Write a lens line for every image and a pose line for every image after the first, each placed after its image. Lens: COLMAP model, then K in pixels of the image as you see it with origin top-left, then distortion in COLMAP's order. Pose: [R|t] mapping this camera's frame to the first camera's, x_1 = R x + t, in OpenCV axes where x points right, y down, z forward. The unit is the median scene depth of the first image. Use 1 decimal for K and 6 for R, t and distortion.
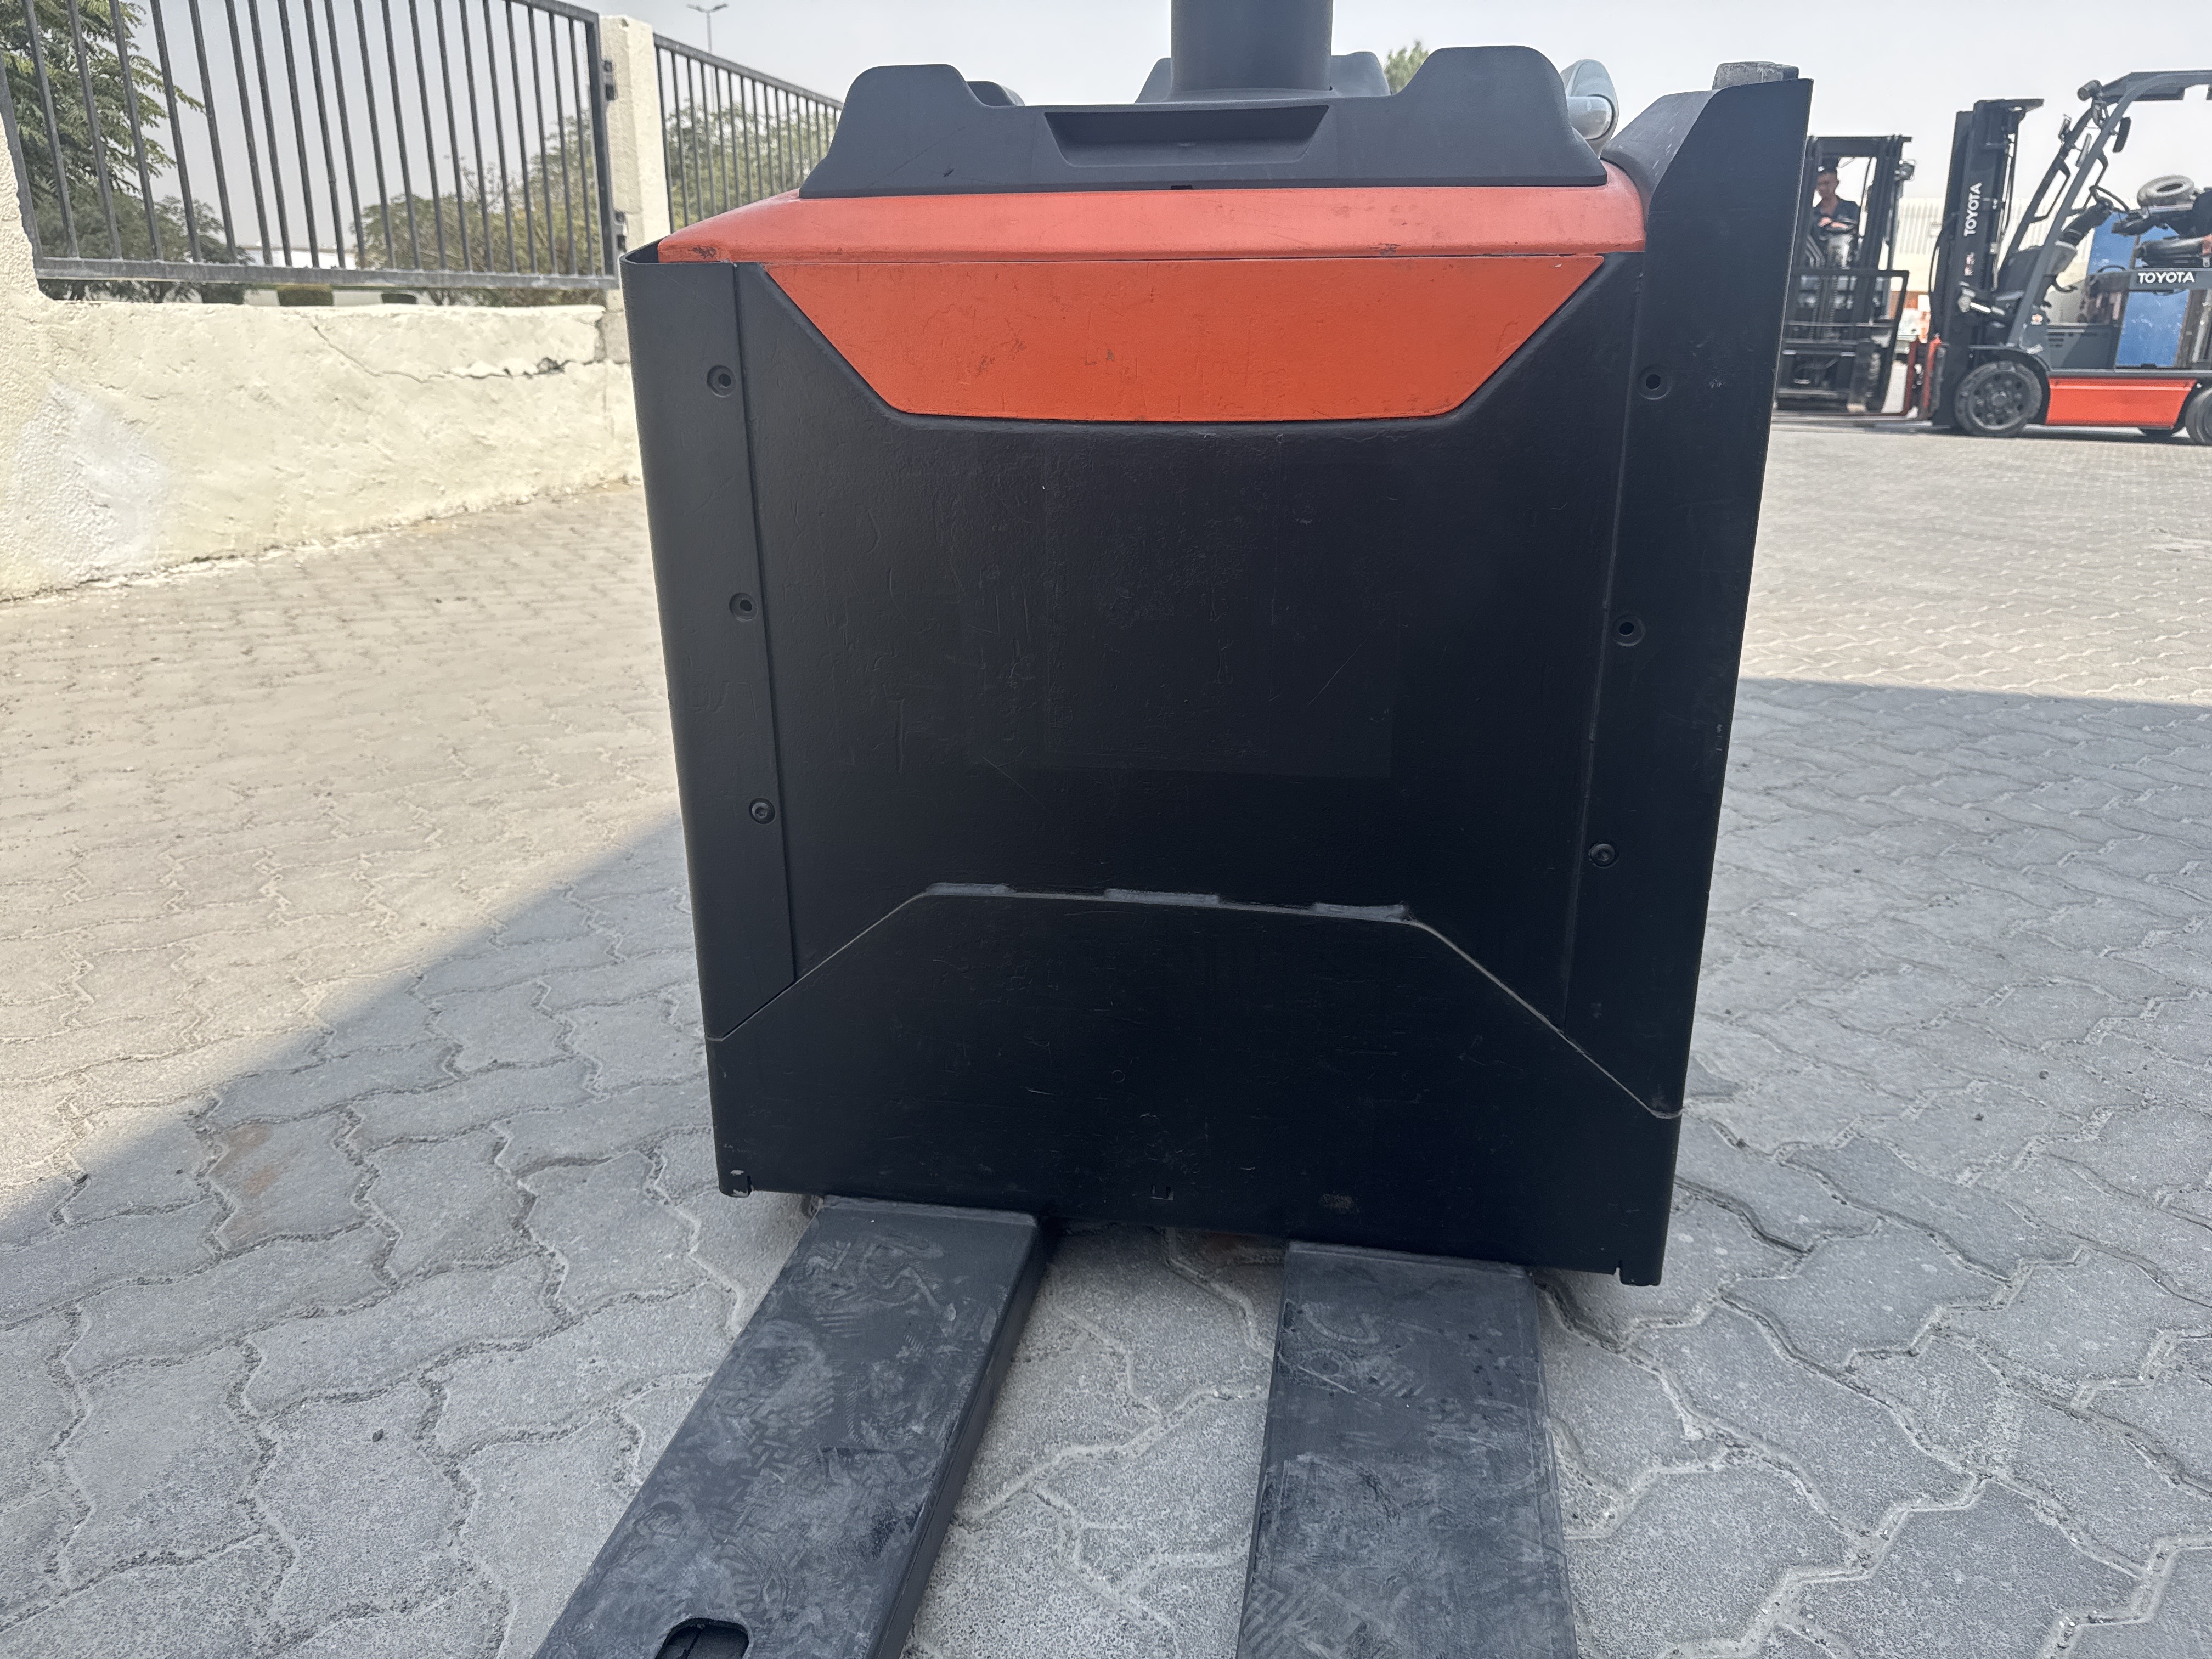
lens RADIAL K [[1578.1, 0, 1101.3], [0, 1578.1, 837.4], [0, 0, 1]] dist [0.000066, -0.009336]
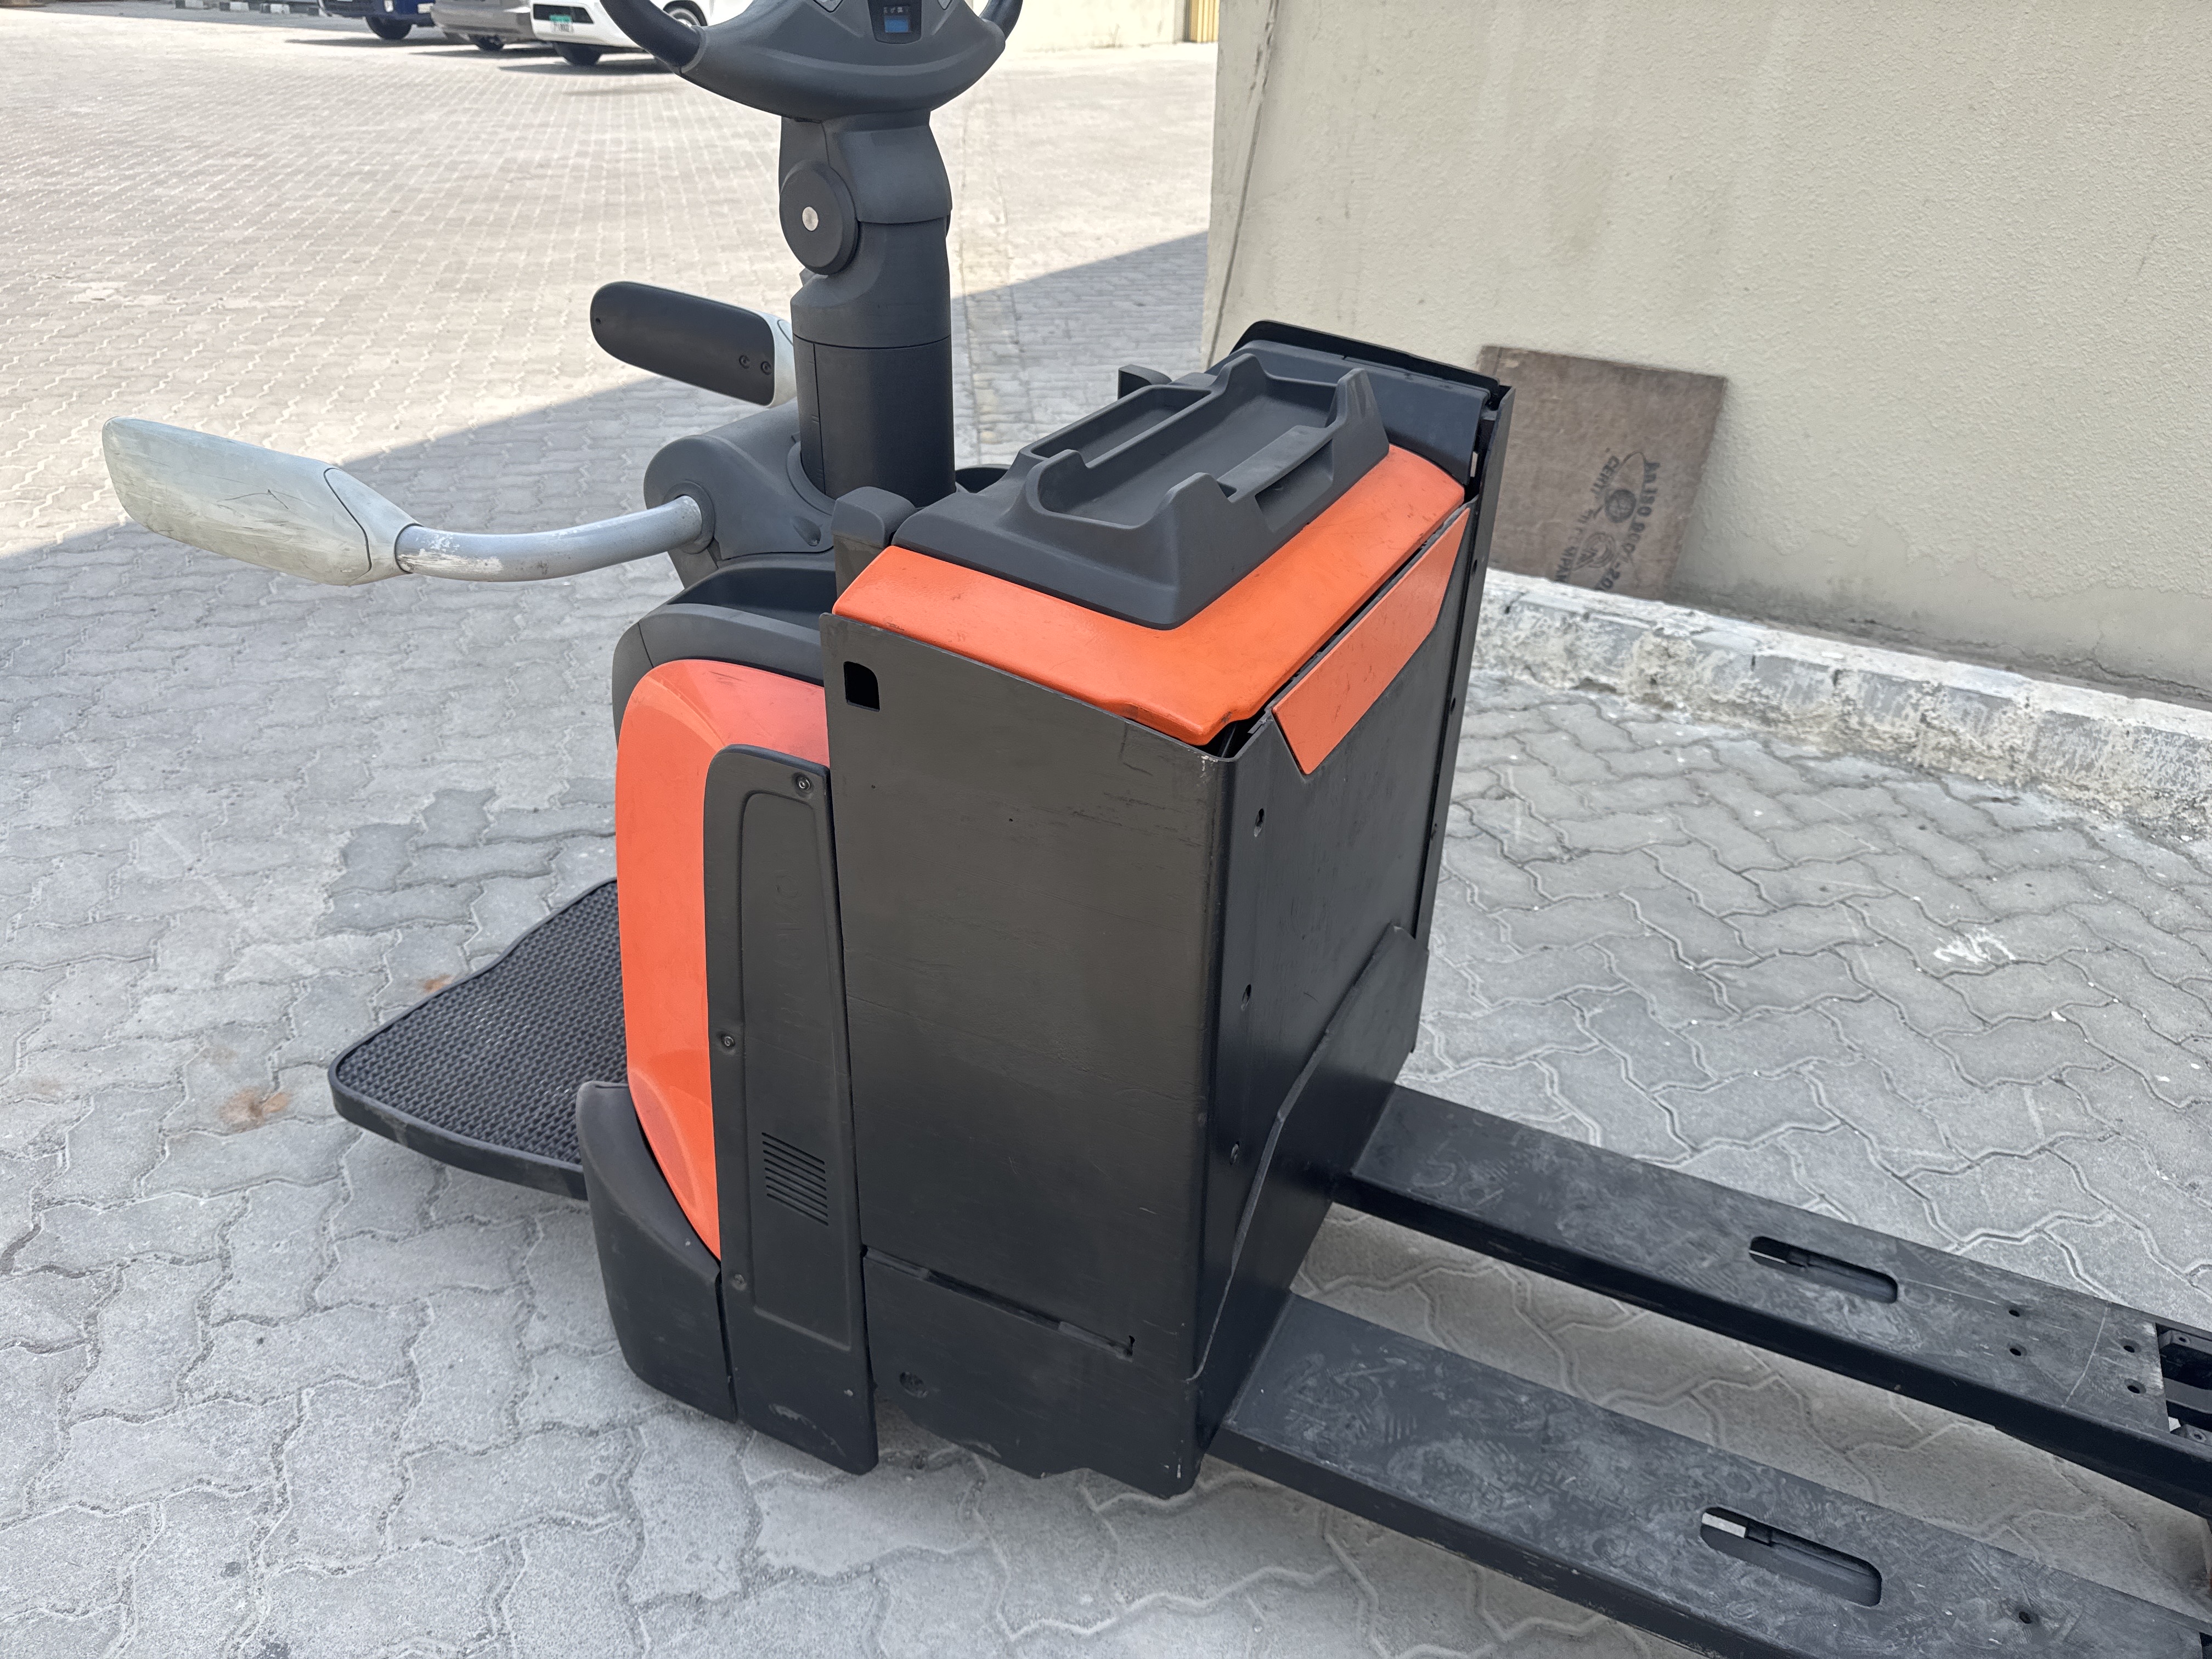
lens RADIAL K [[1570.3, 0, 1101.3], [0, 1570.3, 852.6], [0, 0, 1]] dist [0.016582, -0.024398]
pose [[0.292606, -0.483980, 0.824709, -1.100715], [0.283543, 0.867582, 0.408539, -0.382098], [-0.913228, 0.114299, 0.391089, -0.368465]]
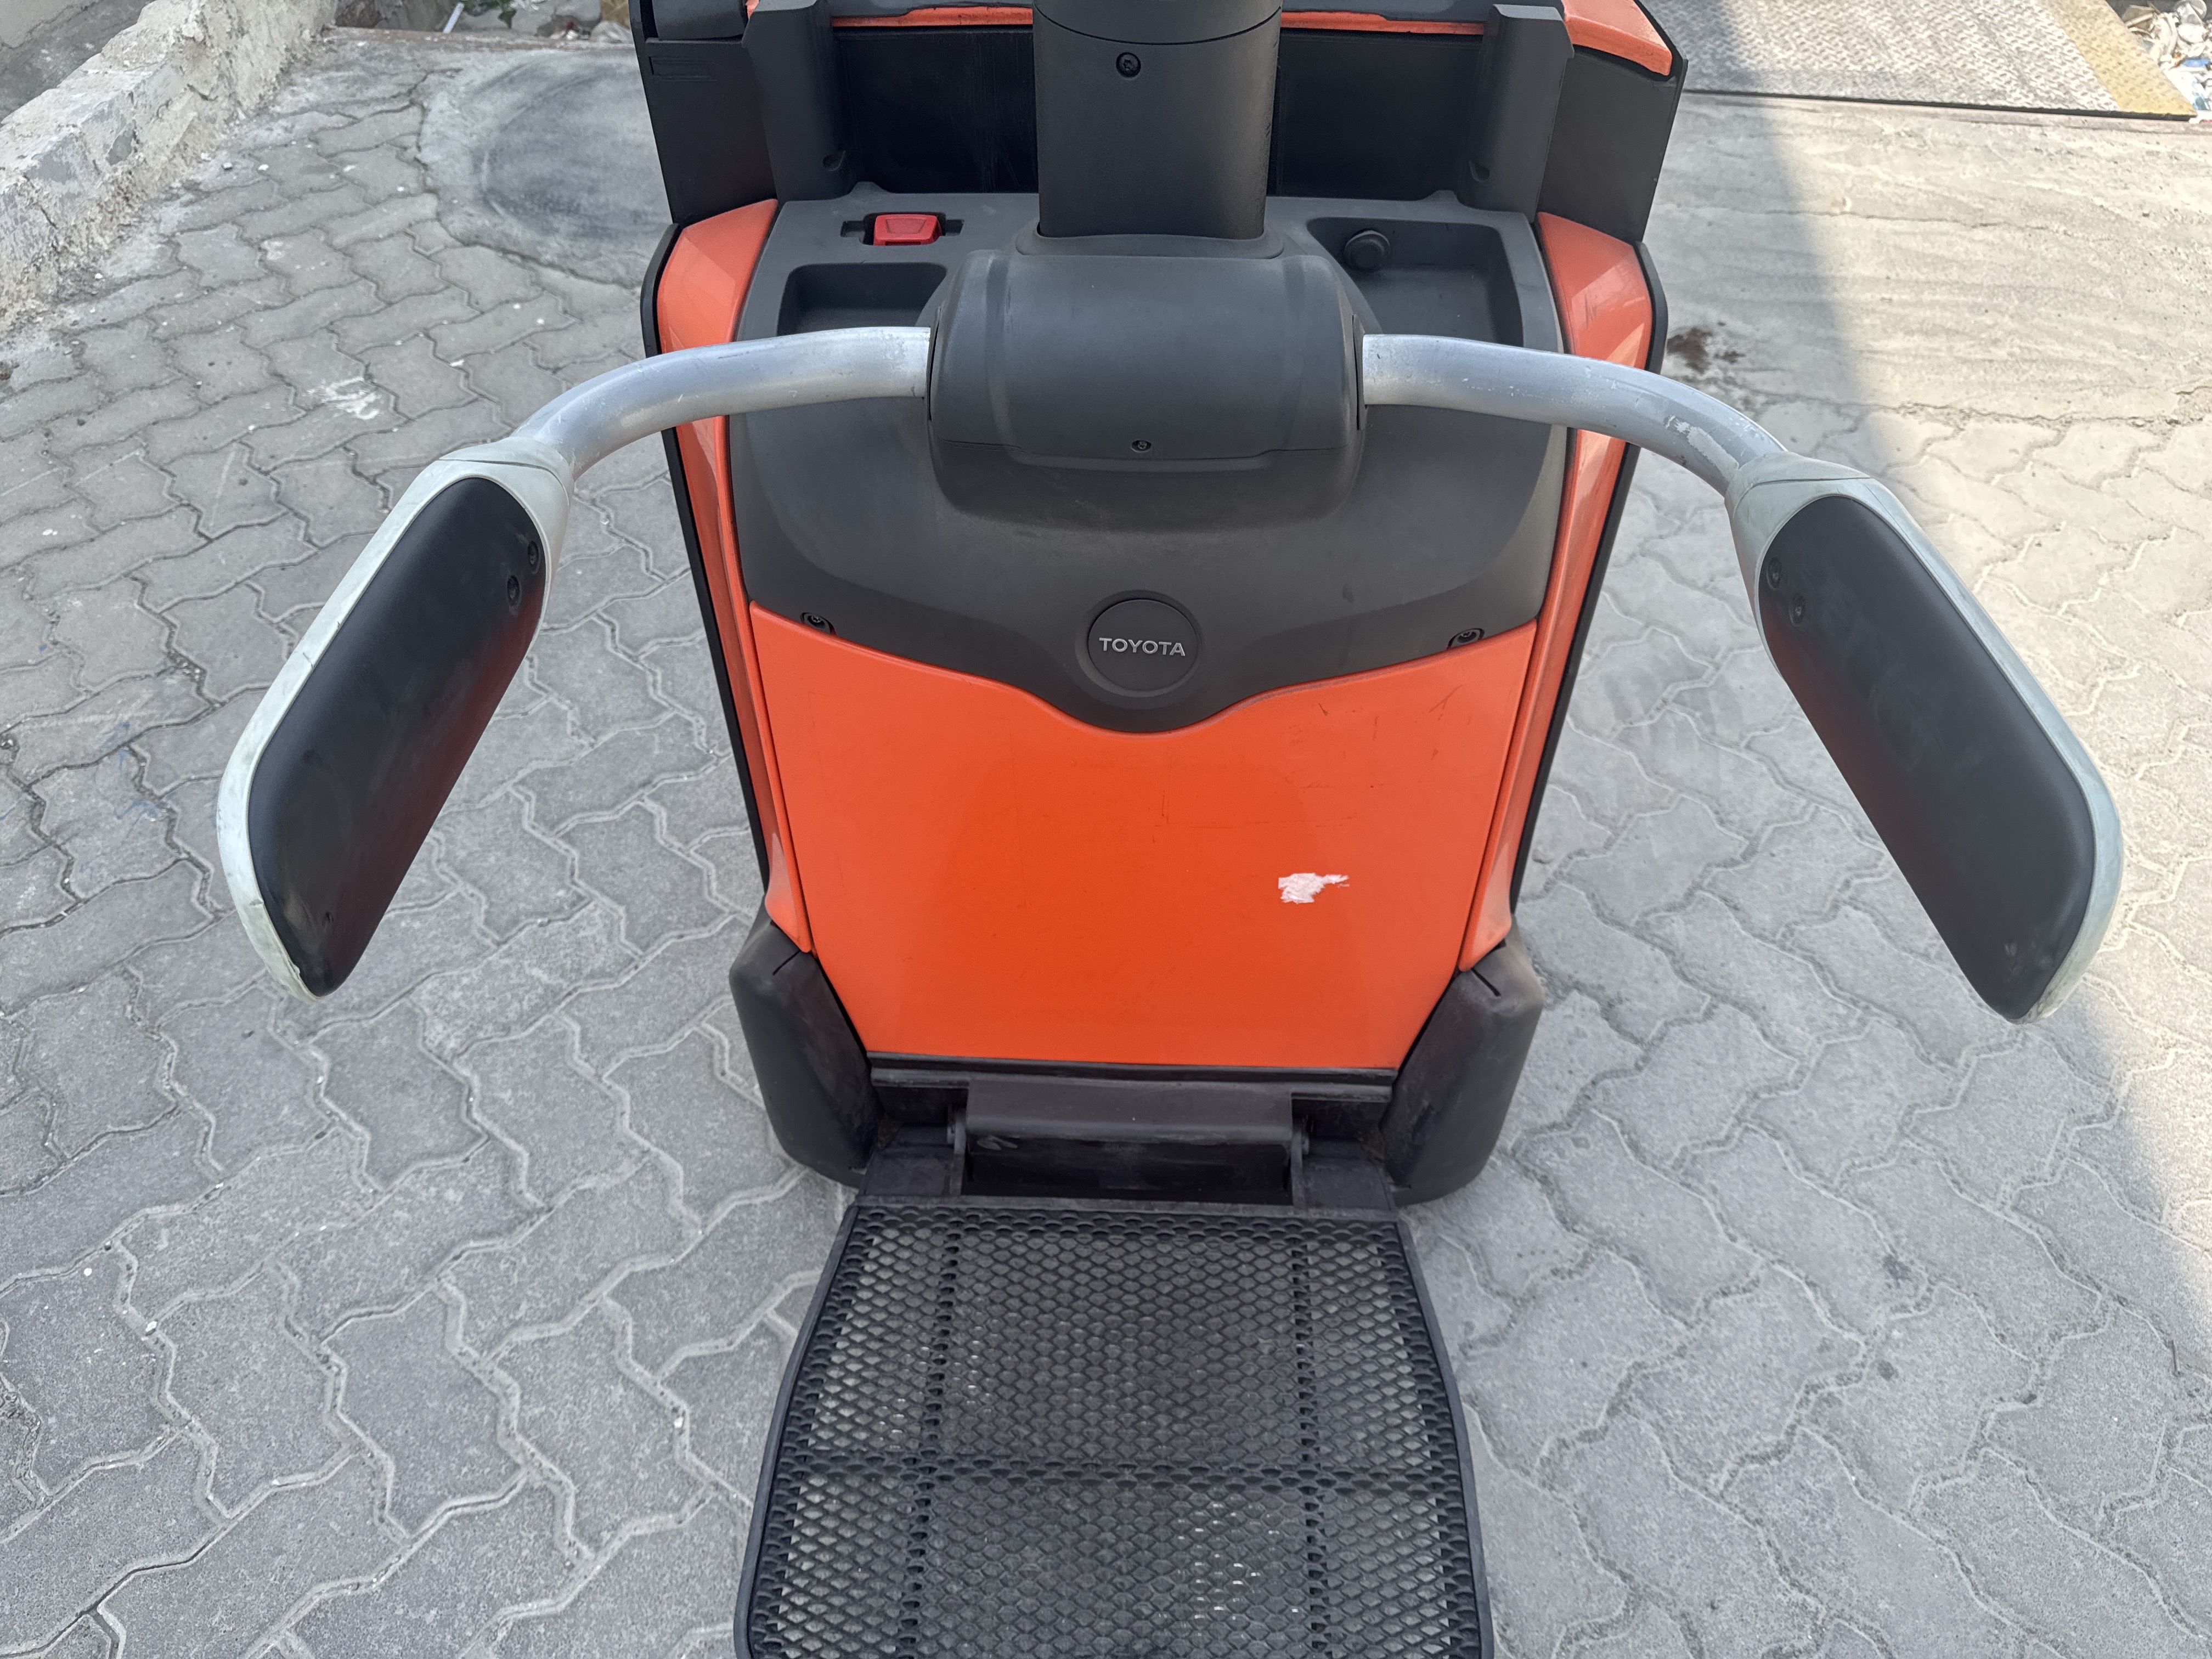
lens RADIAL K [[1577.5, 0, 1110.4], [0, 1577.5, 836.3], [0, 0, 1]] dist [-0.003620, -0.001862]
pose [[-0.992123, 0.083507, -0.093368, 0.044185], [-0.052320, 0.400993, 0.914586, -0.784708], [0.113814, 0.912267, -0.393466, 0.772356]]
